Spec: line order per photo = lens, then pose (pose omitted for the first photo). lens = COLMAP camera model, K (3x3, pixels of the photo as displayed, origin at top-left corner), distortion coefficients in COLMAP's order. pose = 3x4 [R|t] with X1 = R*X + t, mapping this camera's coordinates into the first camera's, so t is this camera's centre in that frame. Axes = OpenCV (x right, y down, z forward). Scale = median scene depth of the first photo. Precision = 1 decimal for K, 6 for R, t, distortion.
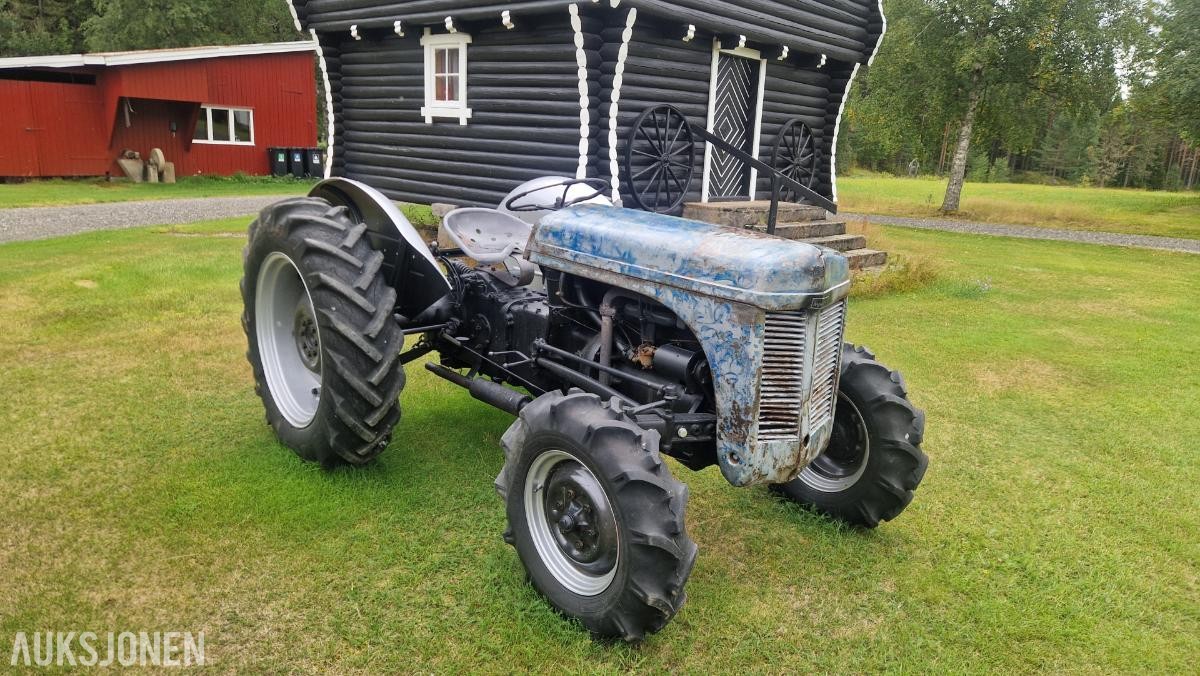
lens RADIAL K [[790.9, 0, 605.0], [0, 790.9, 342.5], [0, 0, 1]] dist [0.067799, -0.058528]
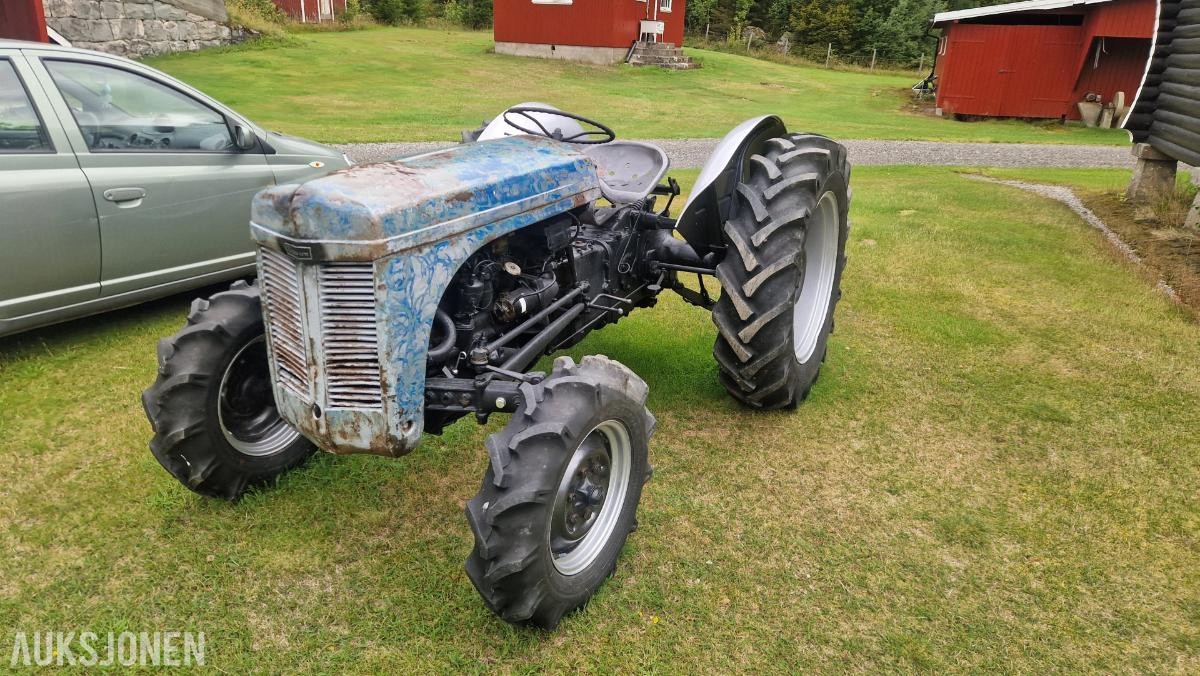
lens RADIAL K [[790.9, 0, 587.5], [0, 790.9, 332.2], [0, 0, 1]] dist [0.067799, -0.058528]
pose [[0.364919, 0.287362, -0.885583, 0.974157], [-0.241342, 0.947860, 0.208122, -0.184468], [0.899215, 0.137781, 0.415245, 0.787361]]
